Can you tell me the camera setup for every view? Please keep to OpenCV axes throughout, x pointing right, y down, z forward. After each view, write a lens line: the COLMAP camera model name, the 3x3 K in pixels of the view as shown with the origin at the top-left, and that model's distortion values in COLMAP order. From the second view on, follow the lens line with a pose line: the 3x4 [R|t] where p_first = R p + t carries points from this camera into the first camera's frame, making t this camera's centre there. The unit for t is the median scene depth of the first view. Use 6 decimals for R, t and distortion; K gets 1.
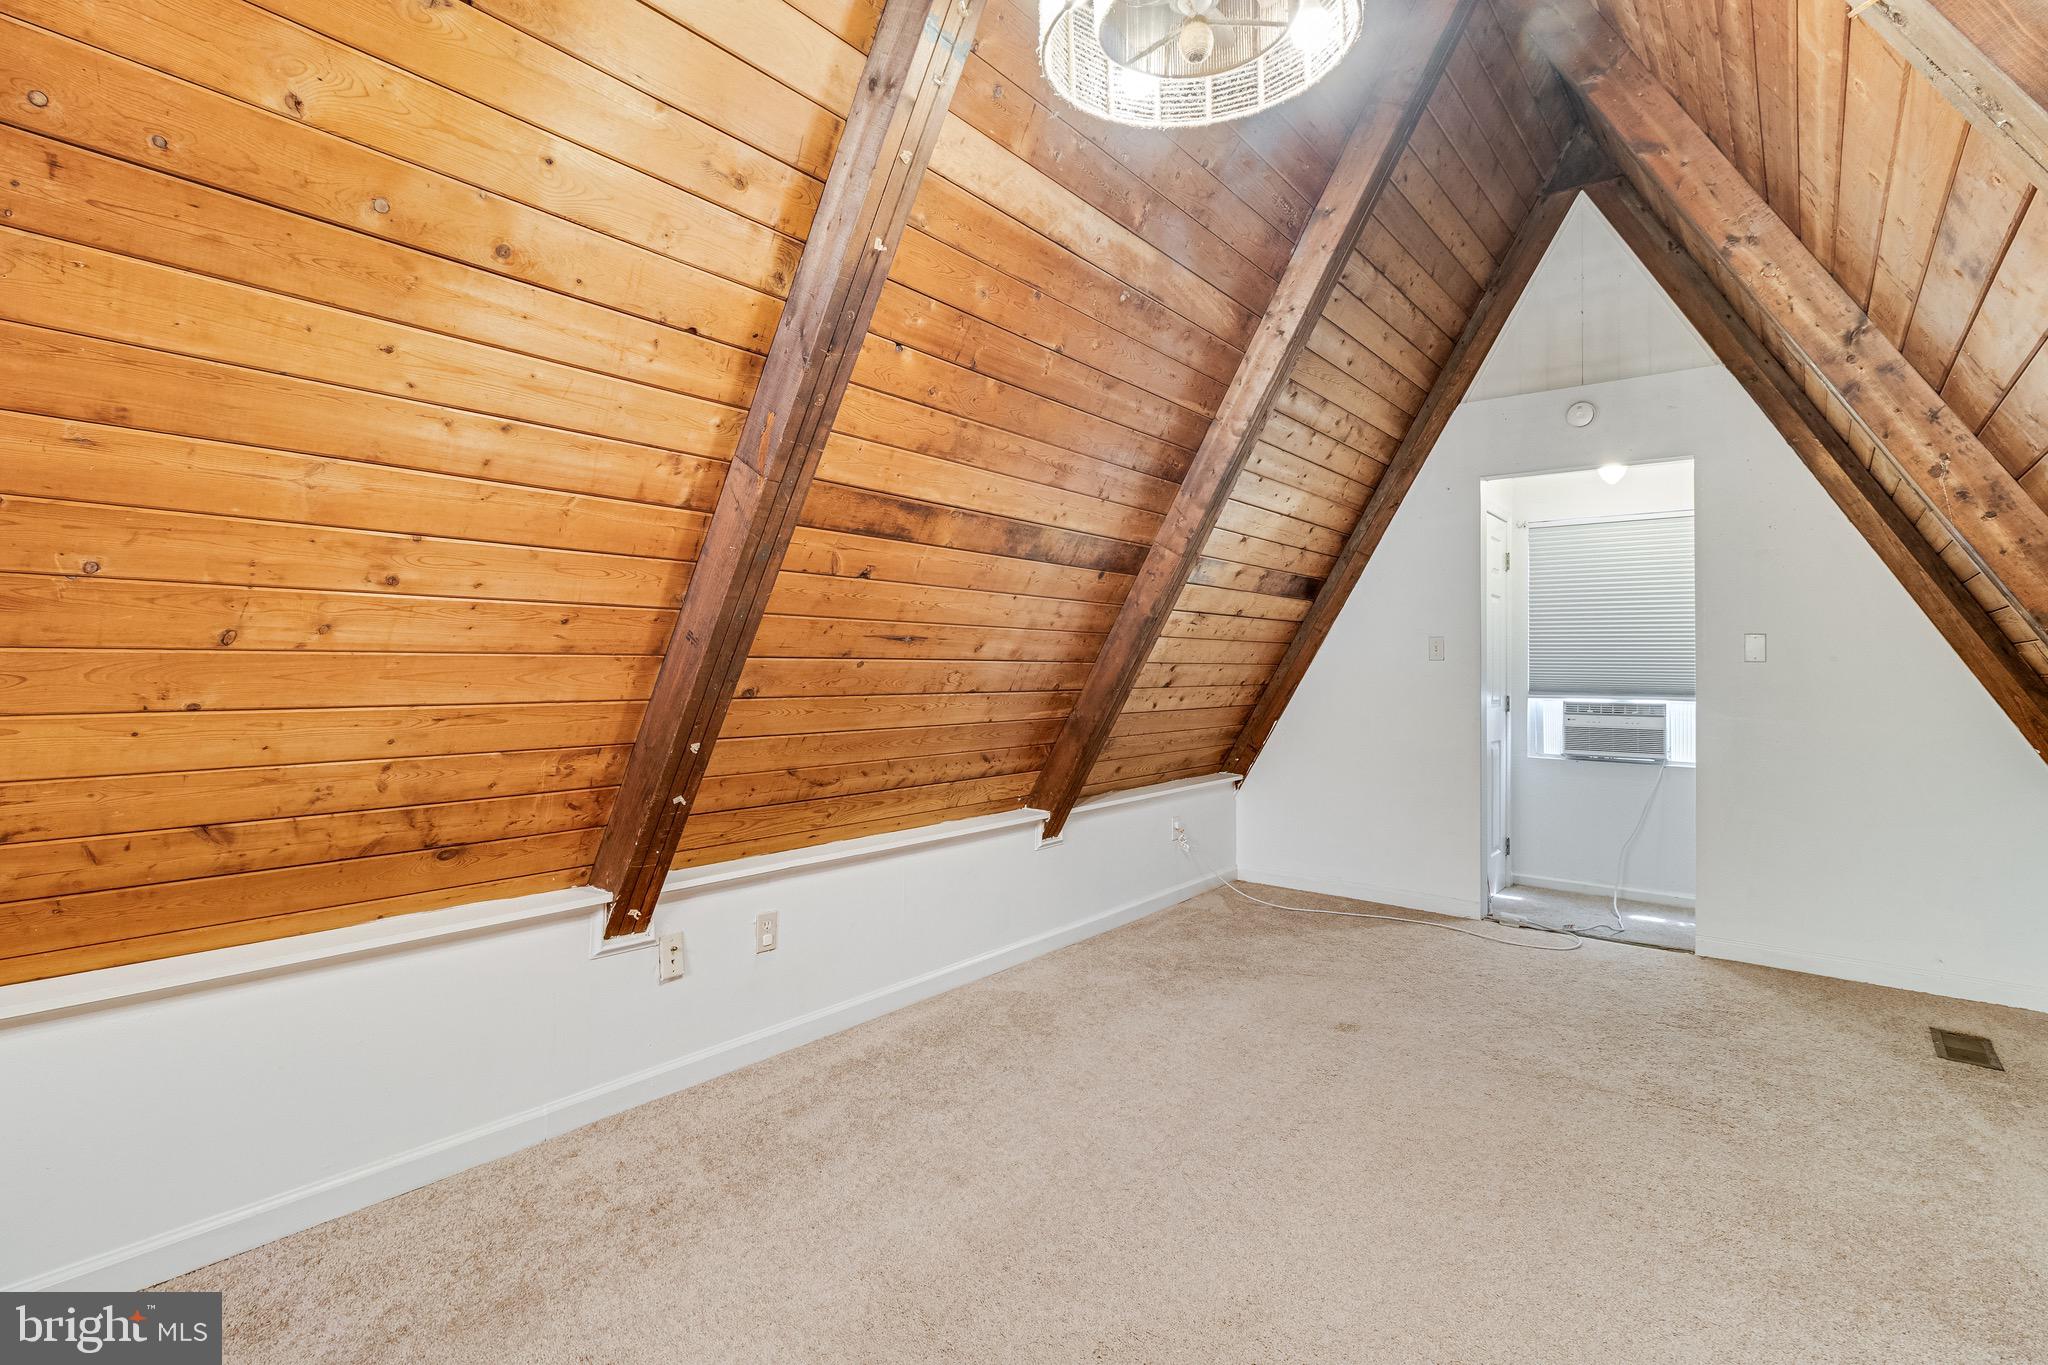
lens RADIAL K [[976.0, 0, 1035.4], [0, 976.0, 687.3], [0, 0, 1]] dist [0.003046, 0.000534]
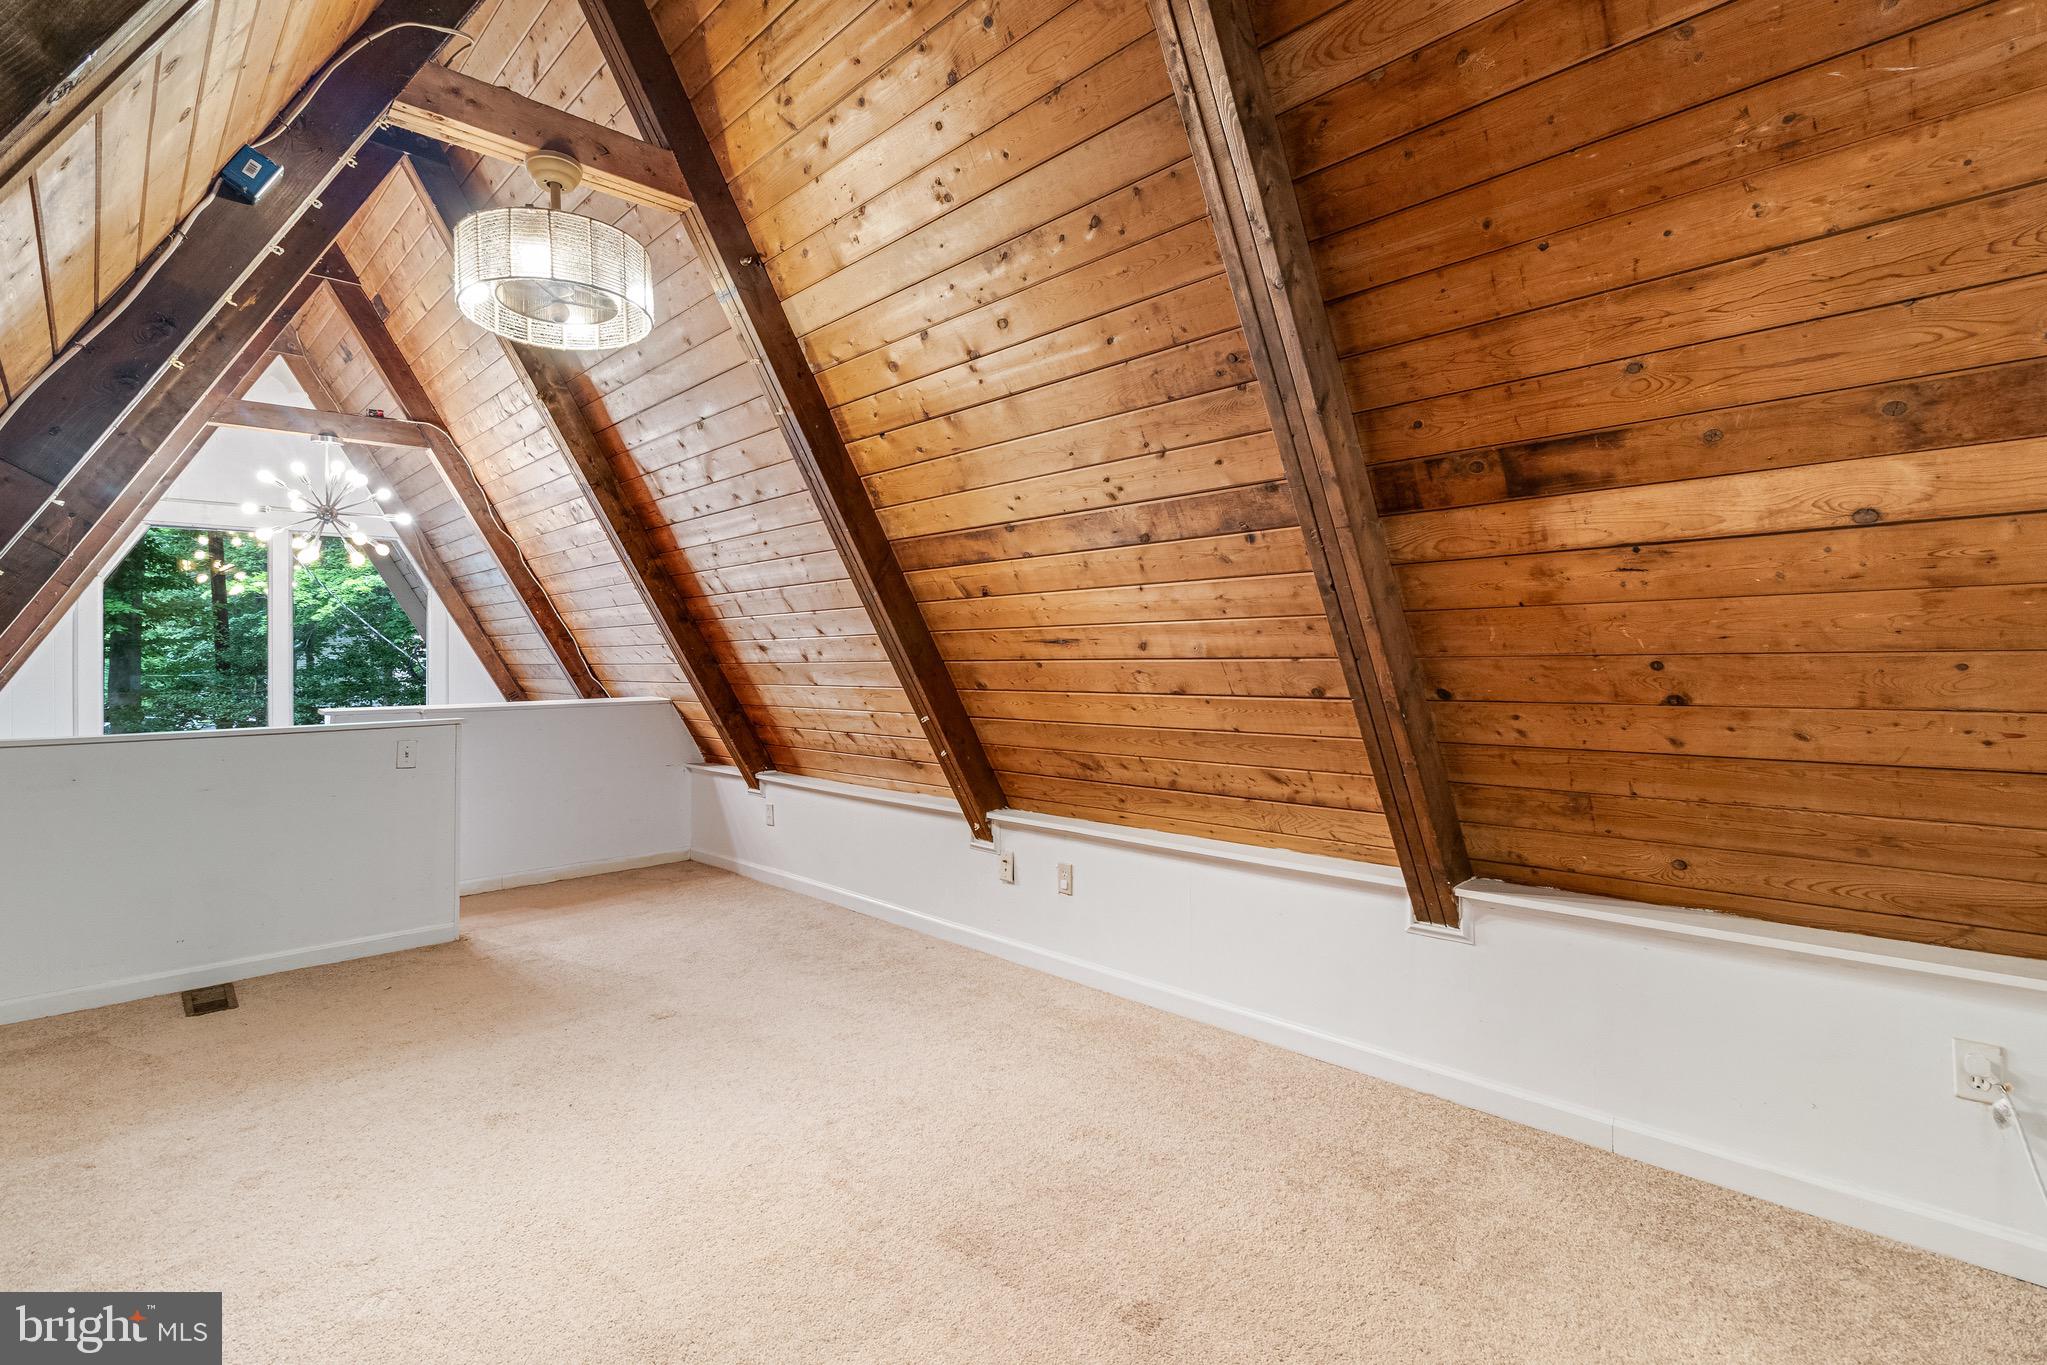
lens RADIAL K [[975.5, 0, 1028.5], [0, 975.5, 680.0], [0, 0, 1]] dist [0.003046, 0.000534]
pose [[-0.125293, 0.022714, -0.991860, 0.771161], [-0.003724, 0.999720, 0.023365, -0.025986], [0.992113, 0.006622, -0.125173, 0.893578]]
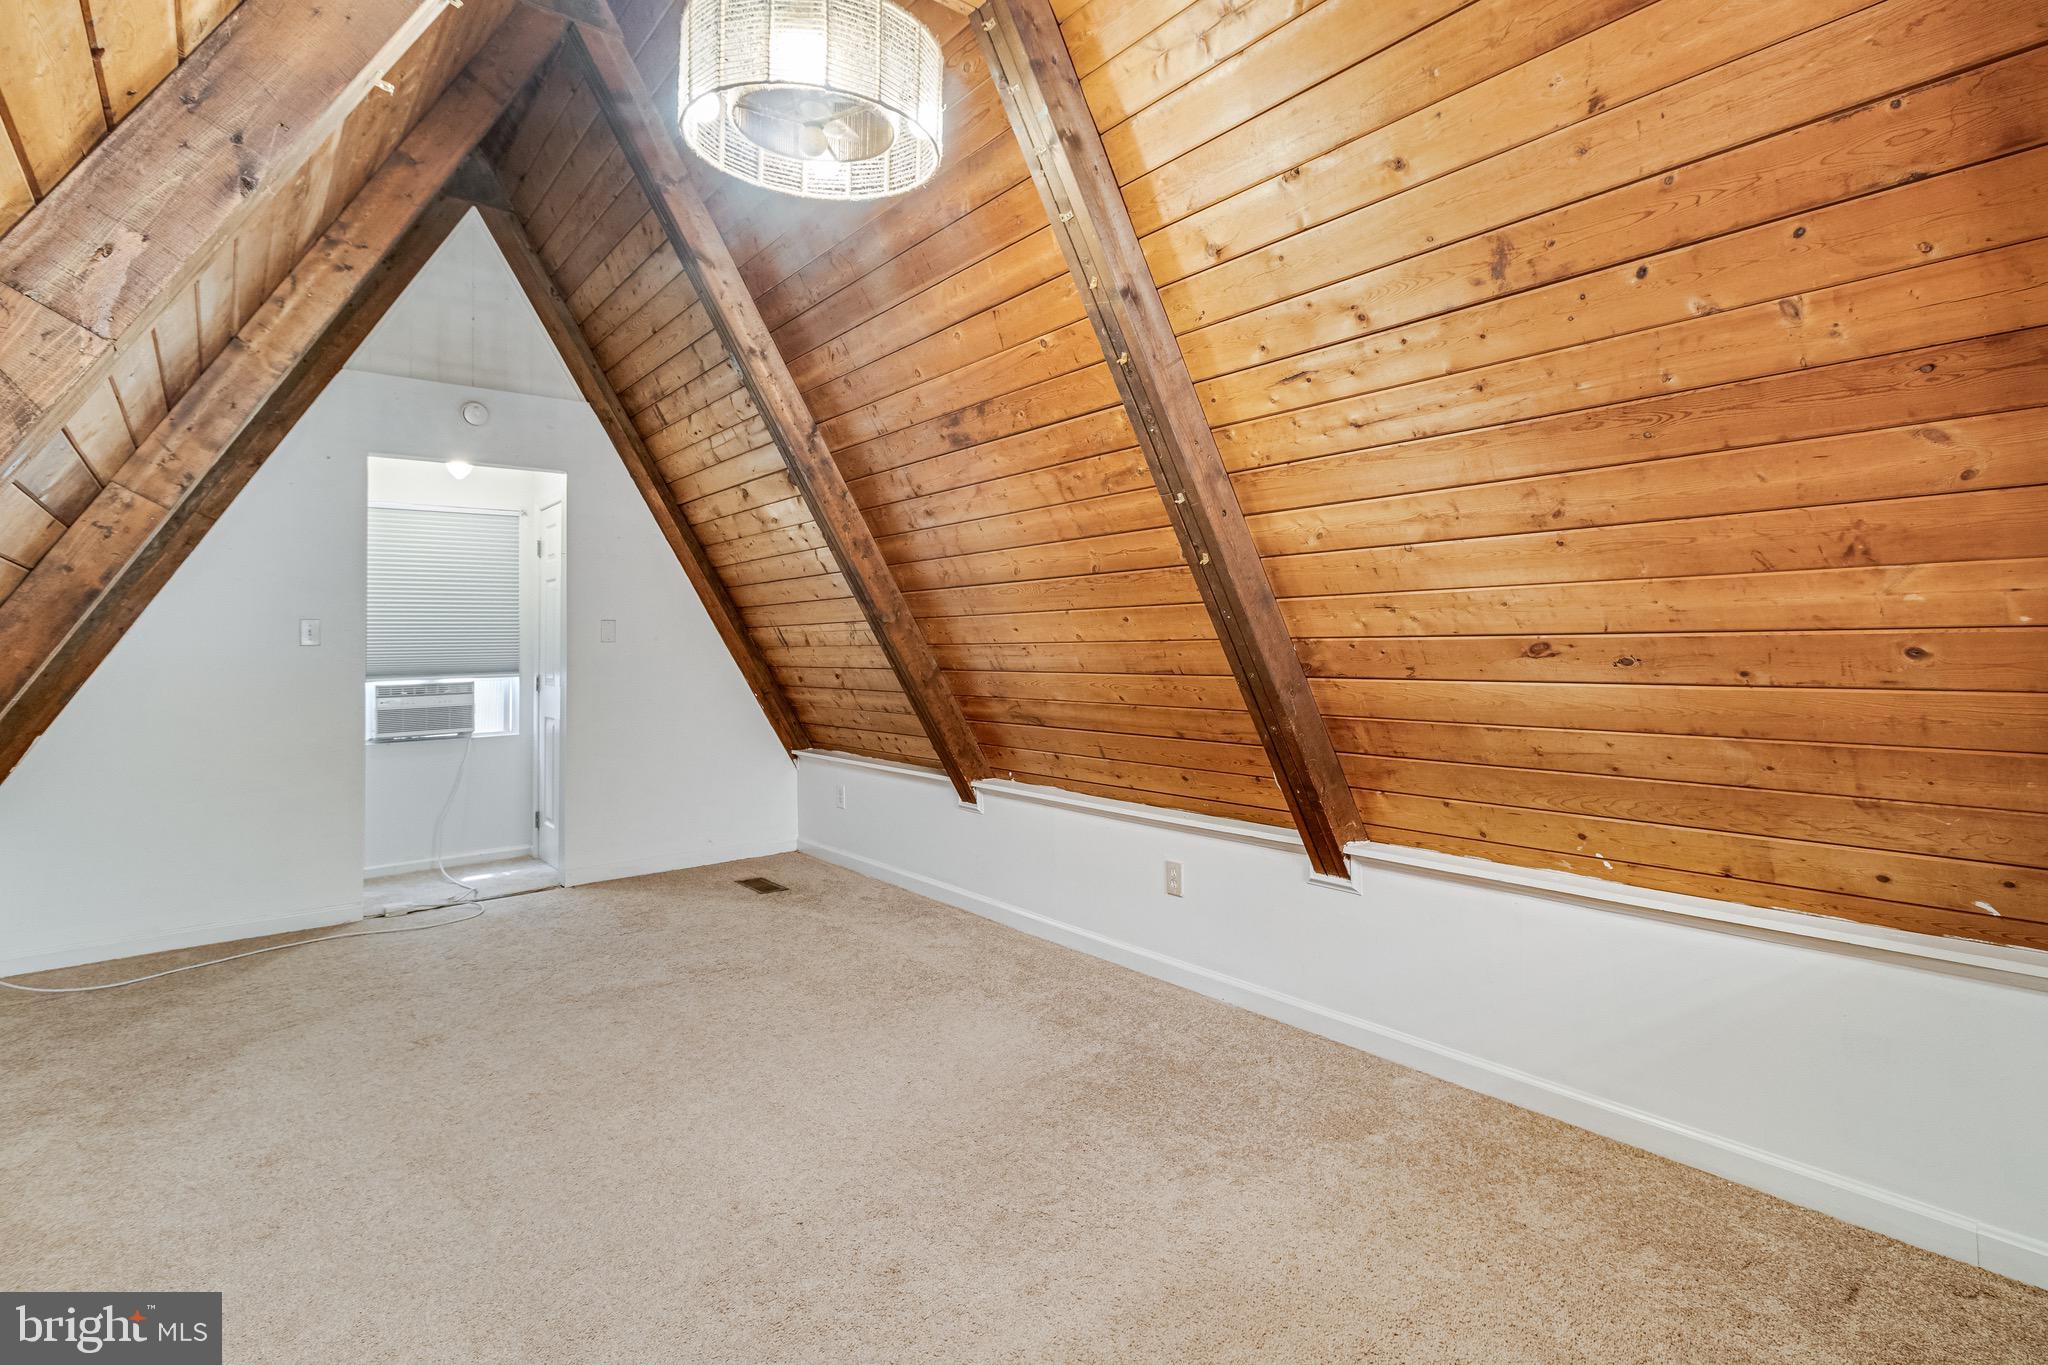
lens RADIAL K [[976.0, 0, 1030.1], [0, 976.0, 669.6], [0, 0, 1]] dist [0.003046, 0.000534]
pose [[0.198673, -0.041981, 0.979166, -0.421807], [0.040220, 0.998590, 0.034653, -0.013260], [-0.979240, 0.032497, 0.200082, 0.216912]]
